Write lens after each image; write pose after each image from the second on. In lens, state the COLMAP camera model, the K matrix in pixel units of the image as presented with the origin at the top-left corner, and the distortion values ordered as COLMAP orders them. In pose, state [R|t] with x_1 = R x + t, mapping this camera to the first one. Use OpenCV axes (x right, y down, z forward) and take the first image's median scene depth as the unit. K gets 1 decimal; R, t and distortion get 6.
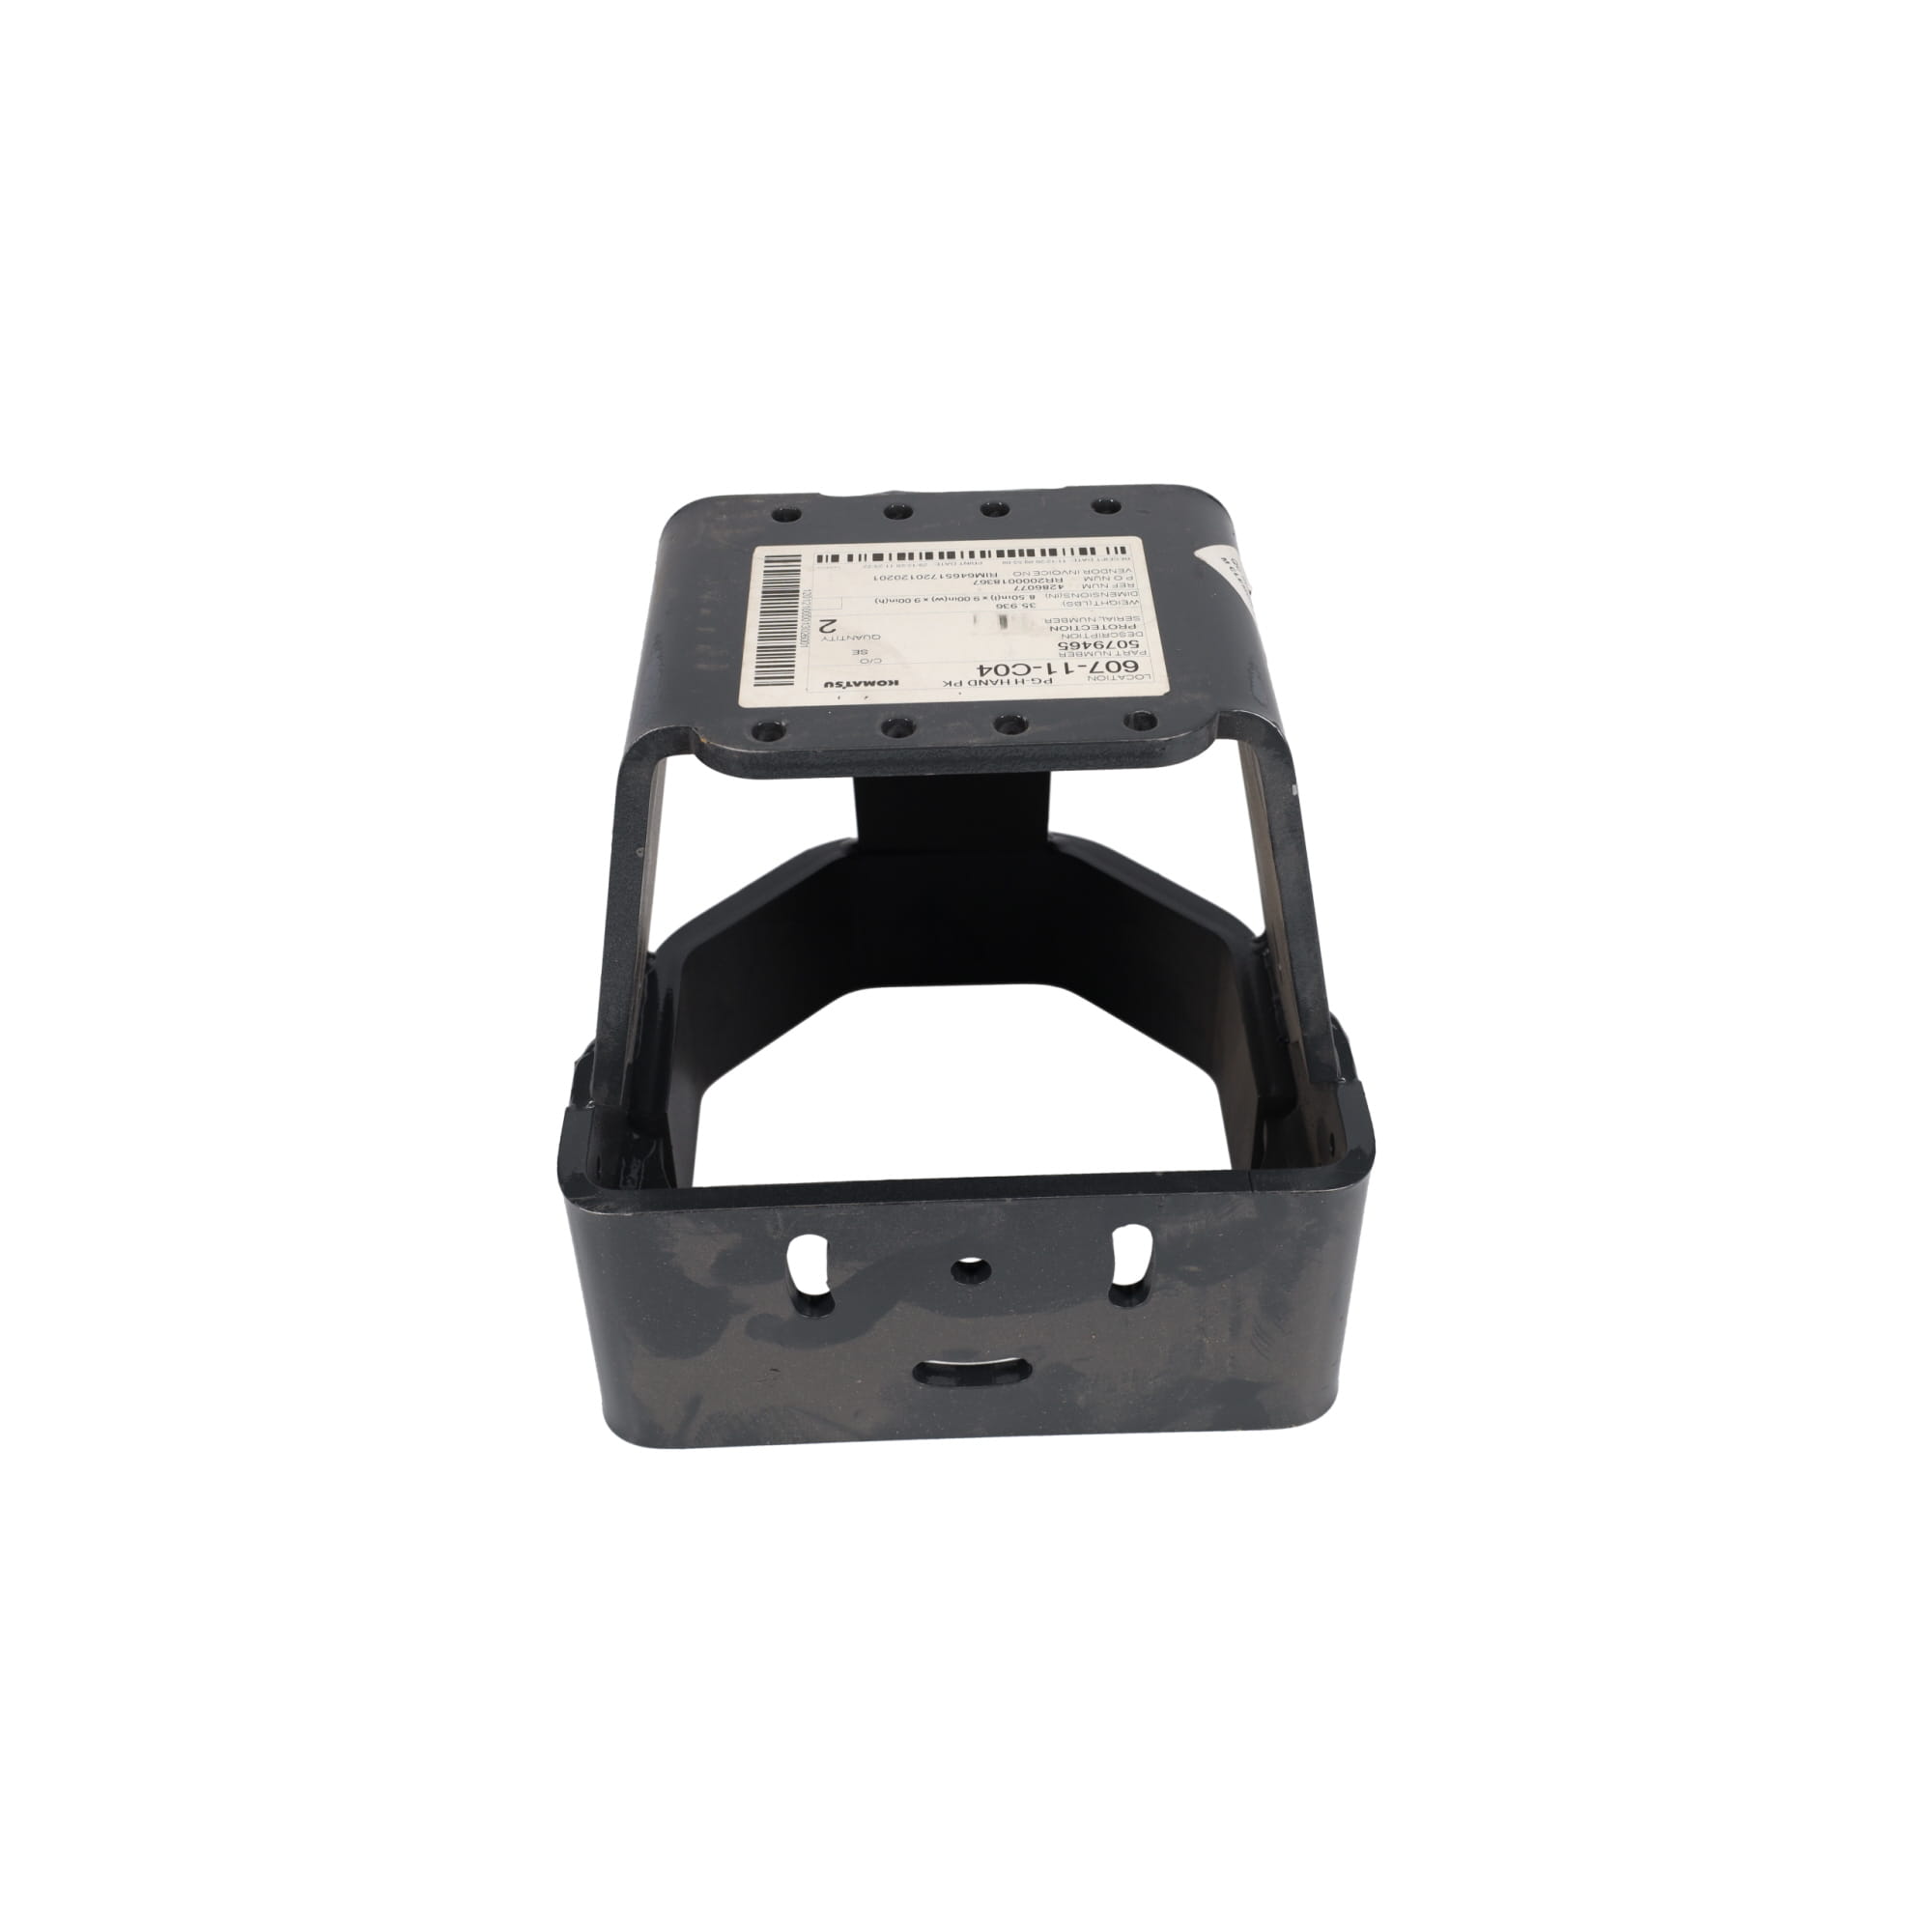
lens RADIAL K [[2181.7, 0, 973.7], [0, 2181.7, 968.6], [0, 0, 1]] dist [-0.000902, 0.000000]
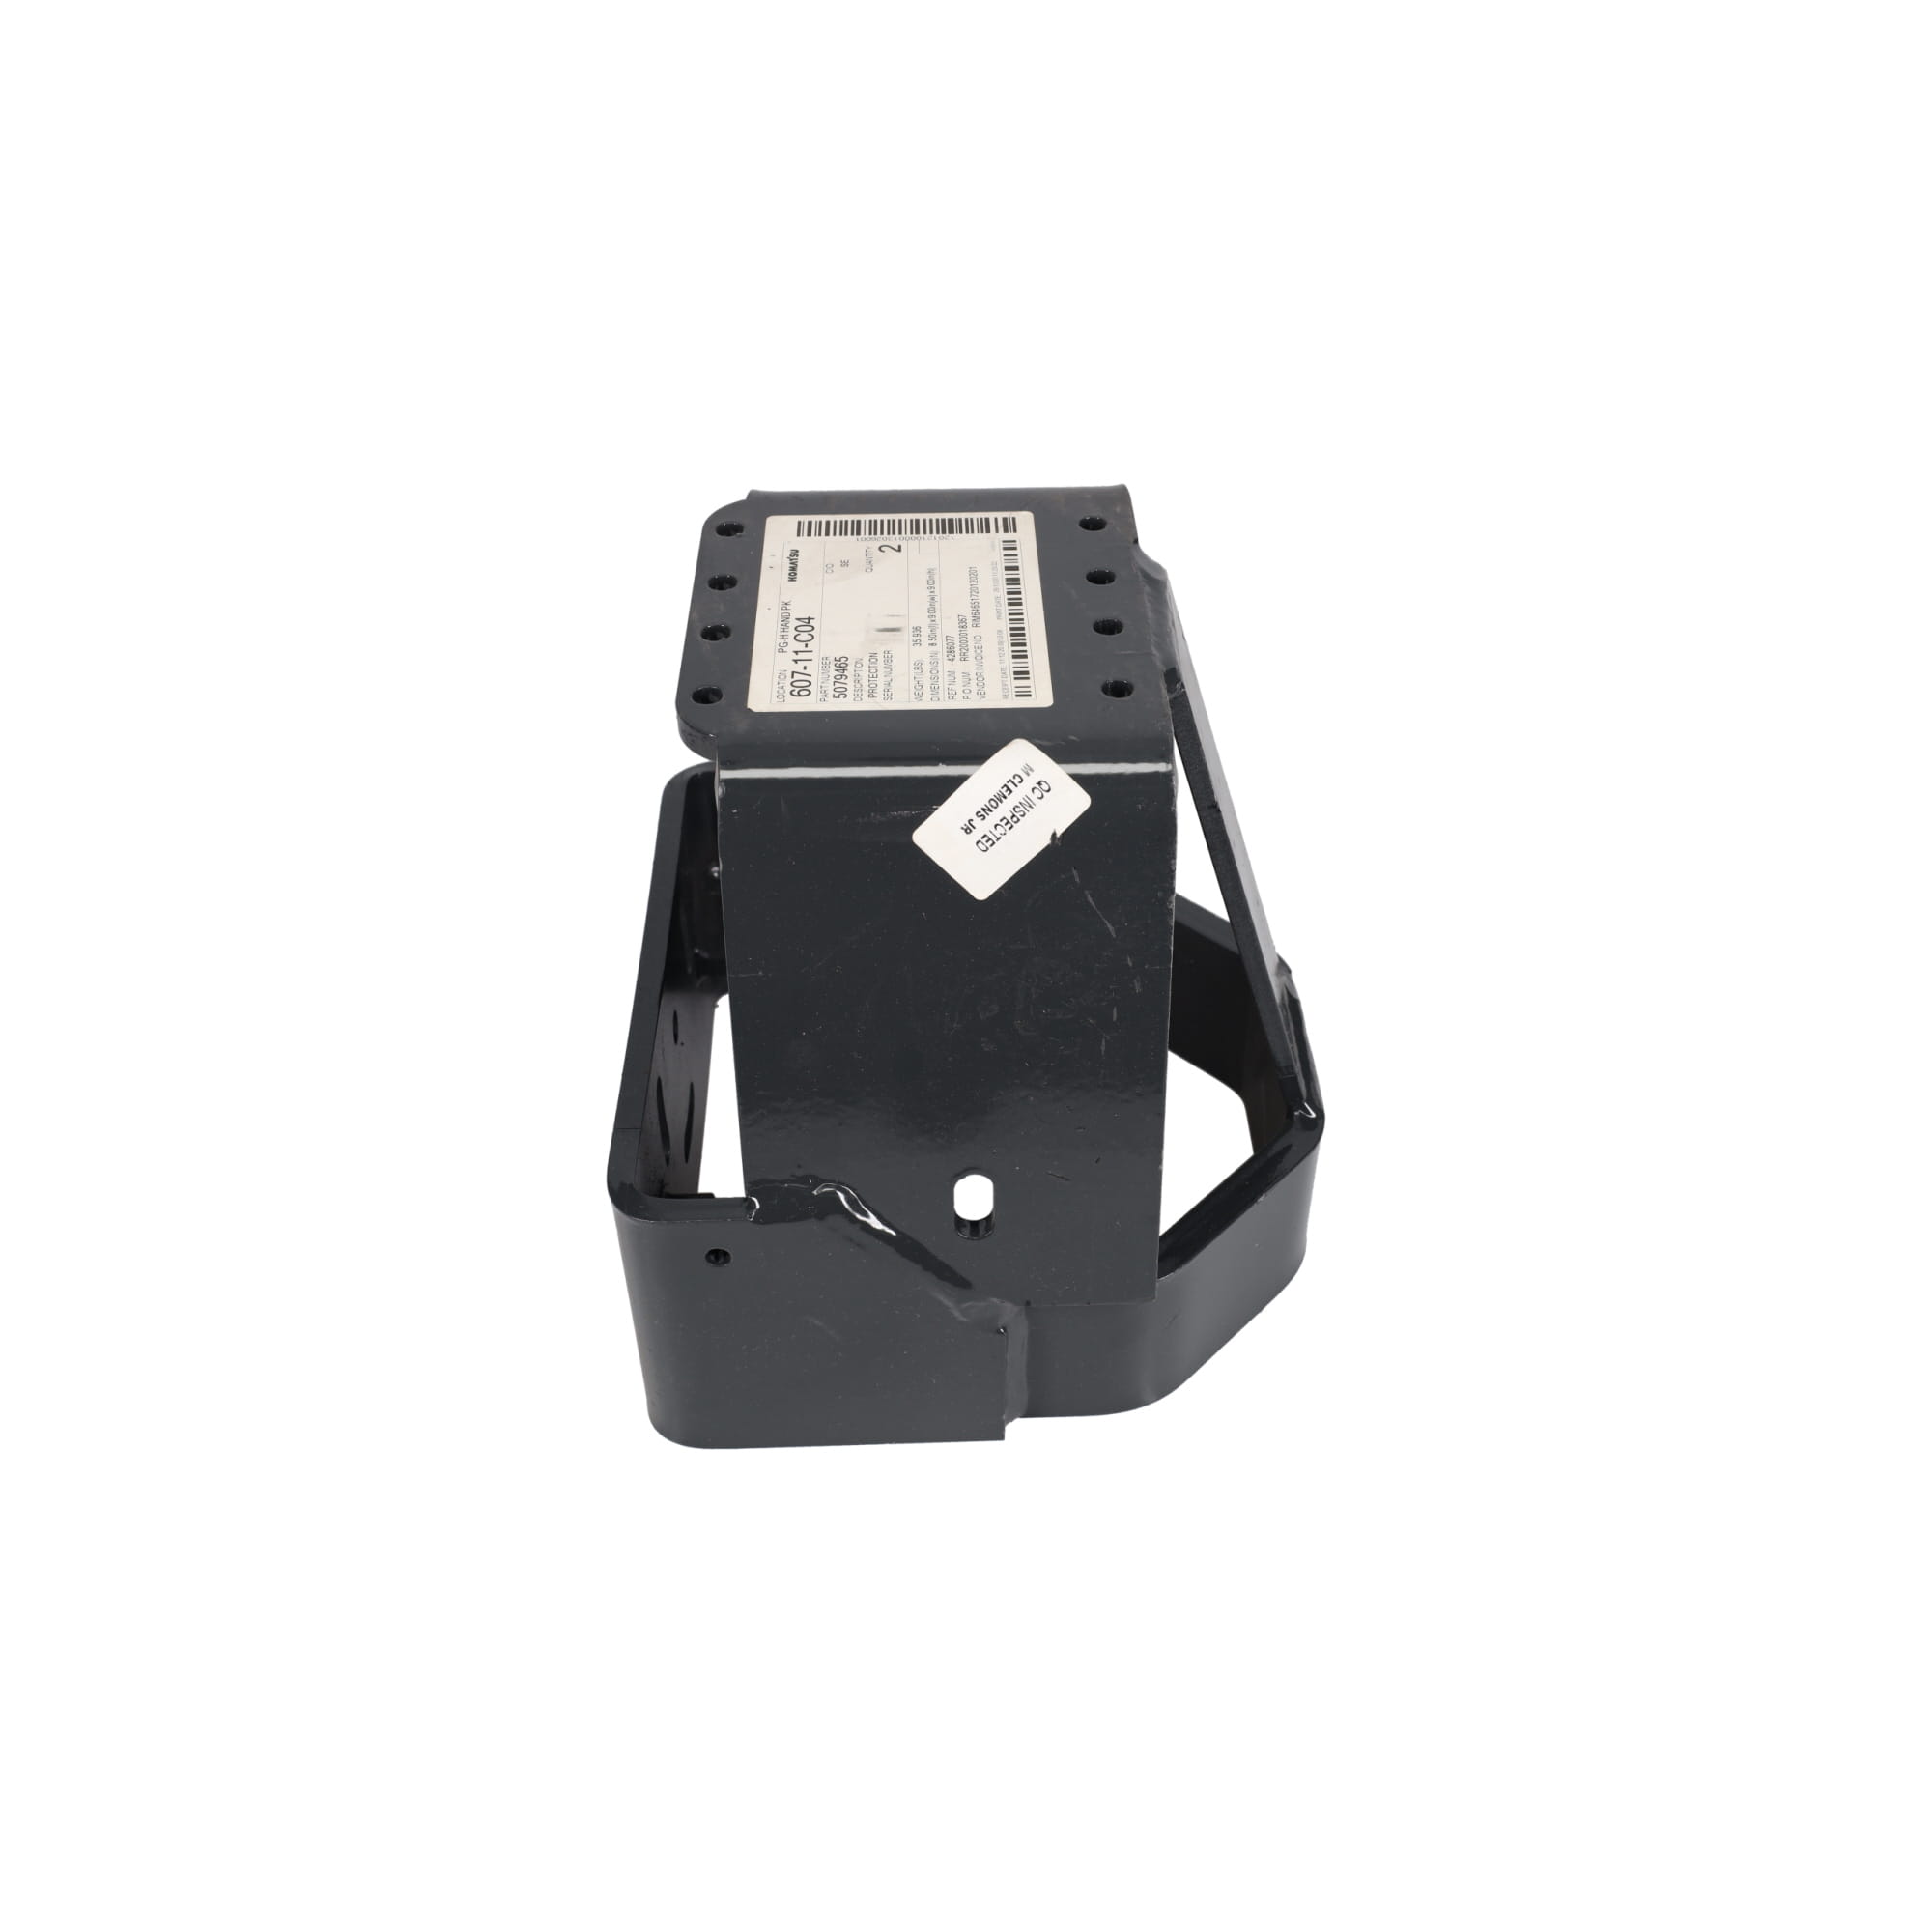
lens RADIAL K [[1978.2, 0, 953.5], [0, 1978.2, 983.2], [0, 0, 1]] dist [0.012542, 0.000000]
pose [[-0.011177, 0.665143, -0.746632, 0.822548], [-0.639842, 0.569046, 0.516517, -0.562668], [0.768426, 0.483499, 0.419226, 0.687323]]
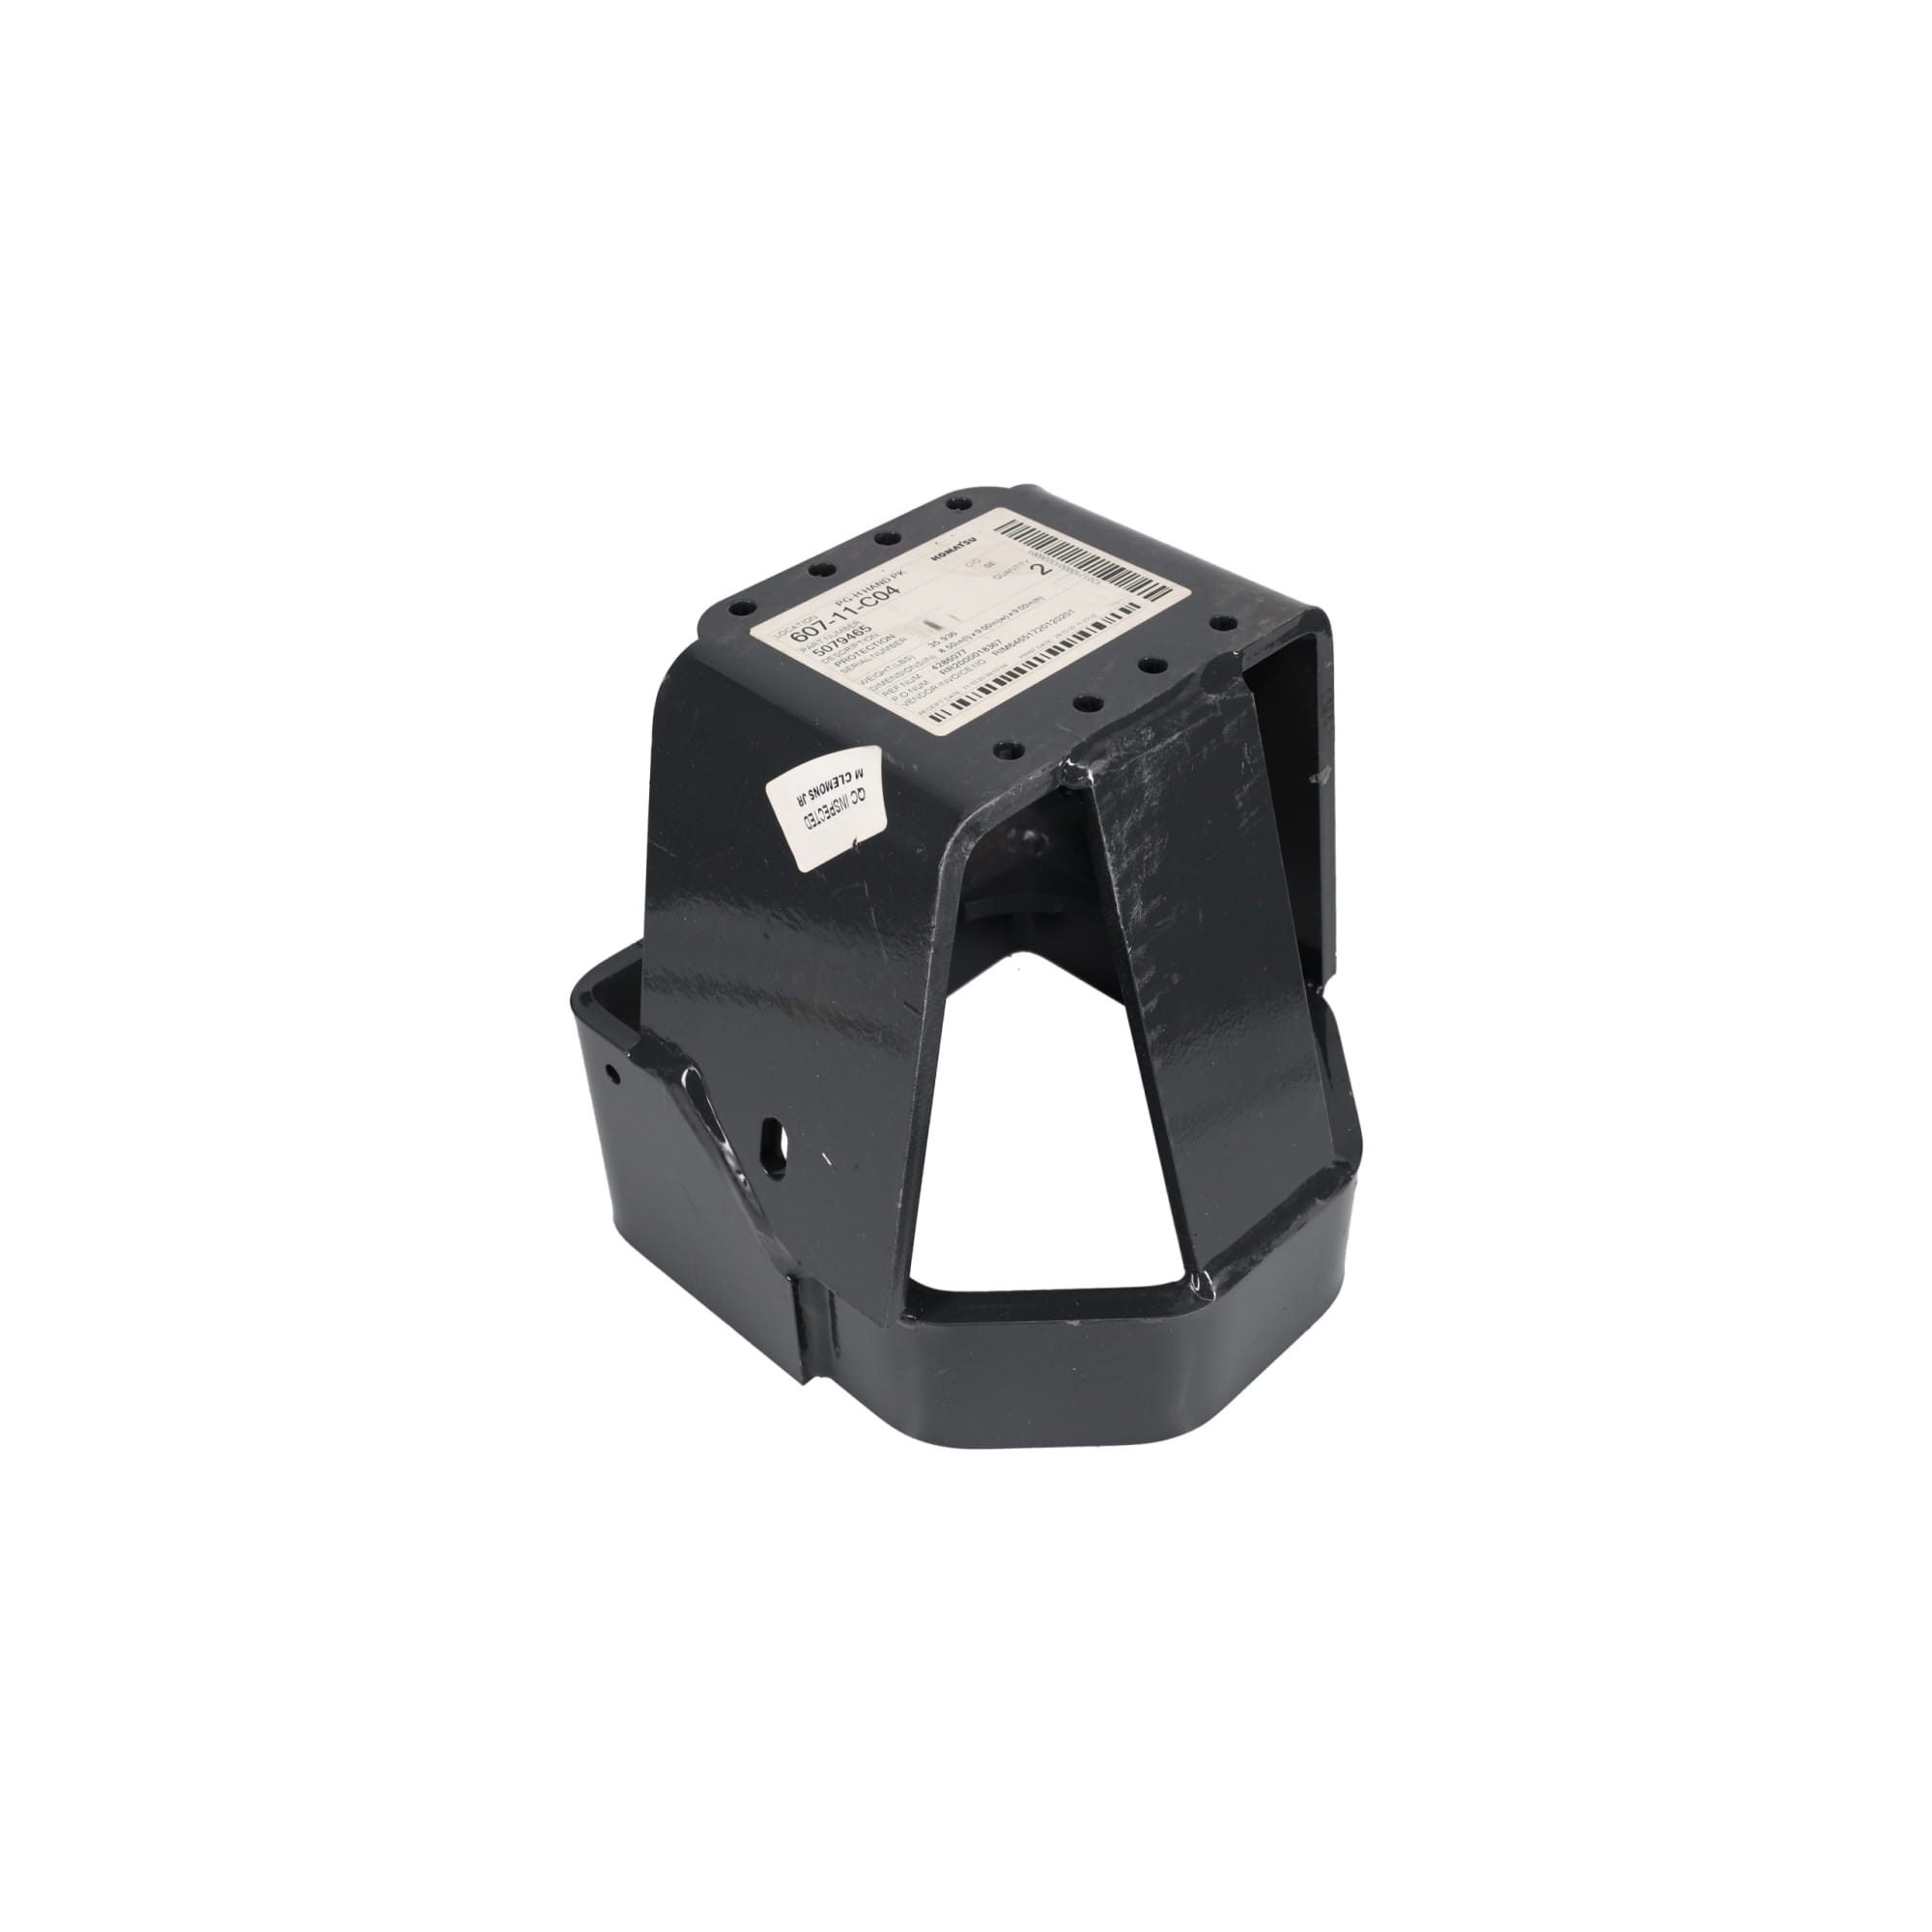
lens RADIAL K [[1880.5, 0, 968.0], [0, 1880.5, 973.9], [0, 0, 1]] dist [0.042686, 0.000000]
pose [[-0.721477, 0.466129, -0.512050, 0.561621], [-0.432424, 0.274260, 0.858948, -0.920271], [0.540815, 0.841133, 0.003693, 1.127244]]
